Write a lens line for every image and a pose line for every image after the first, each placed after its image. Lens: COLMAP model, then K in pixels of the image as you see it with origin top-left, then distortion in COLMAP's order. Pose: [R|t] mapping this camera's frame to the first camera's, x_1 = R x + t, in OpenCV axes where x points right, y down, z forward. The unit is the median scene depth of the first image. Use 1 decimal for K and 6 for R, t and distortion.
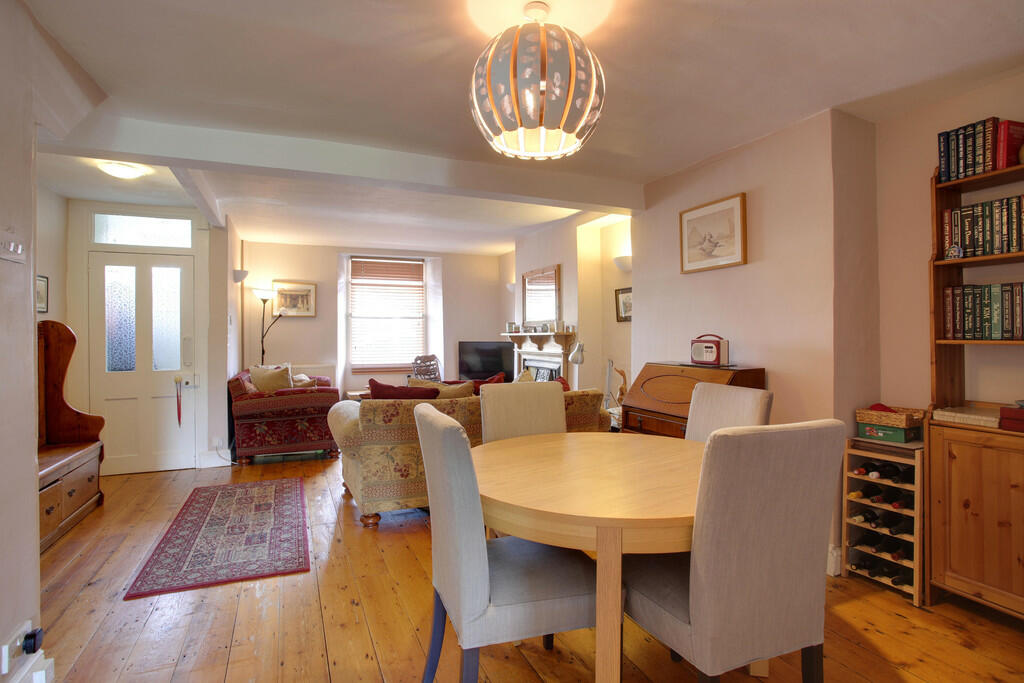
lens RADIAL K [[499.6, 0, 512.9], [0, 499.6, 332.6], [0, 0, 1]] dist [-0.076470, 0.033878]
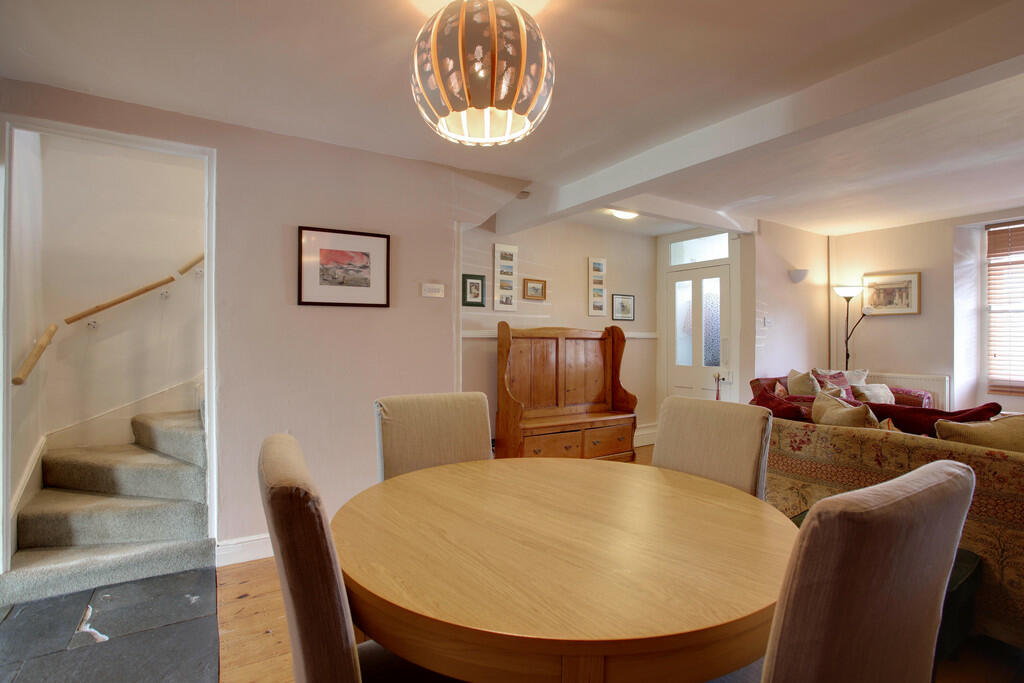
lens RADIAL K [[499.6, 0, 512.9], [0, 499.6, 332.6], [0, 0, 1]] dist [-0.076470, 0.033878]
pose [[0.143820, -0.003776, -0.989597, 0.309396], [-0.000411, 0.999992, -0.003875, 0.000810], [0.989604, 0.000964, 0.143818, 0.292153]]
